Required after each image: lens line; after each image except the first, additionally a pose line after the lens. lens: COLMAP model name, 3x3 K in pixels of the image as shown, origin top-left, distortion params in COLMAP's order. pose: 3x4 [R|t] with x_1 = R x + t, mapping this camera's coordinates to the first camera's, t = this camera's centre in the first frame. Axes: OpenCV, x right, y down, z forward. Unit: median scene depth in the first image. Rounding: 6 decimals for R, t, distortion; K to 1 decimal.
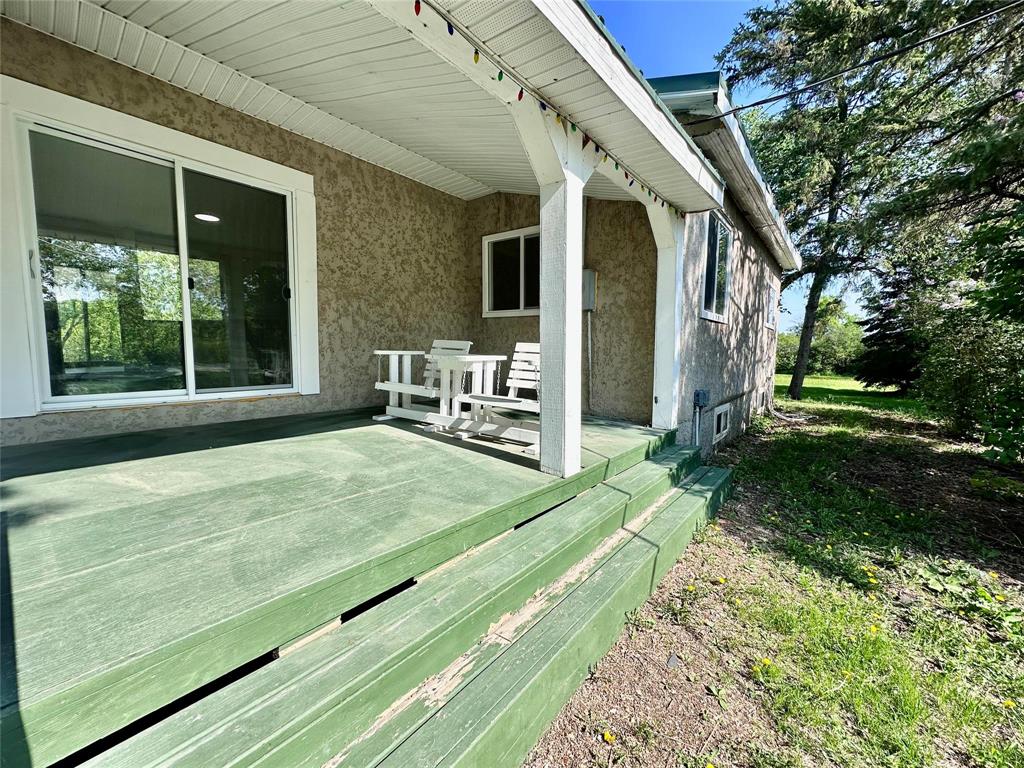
lens RADIAL K [[406.1, 0, 512.0], [0, 406.1, 383.9], [0, 0, 1]] dist [-0.003123, 0.000116]
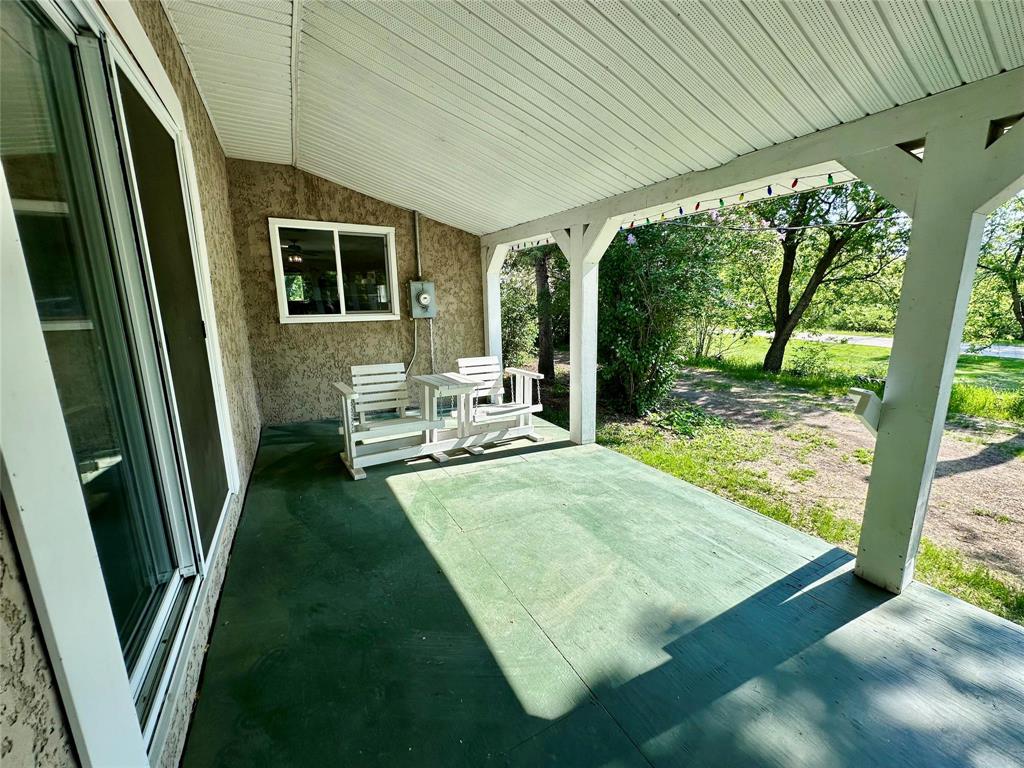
lens RADIAL K [[406.1, 0, 513.4], [0, 406.1, 381.0], [0, 0, 1]] dist [-0.003123, 0.000116]
pose [[0.374894, -0.195581, 0.906202, -0.800564], [0.099768, 0.980328, 0.170306, -0.181253], [-0.921684, 0.026563, 0.387031, 0.362014]]
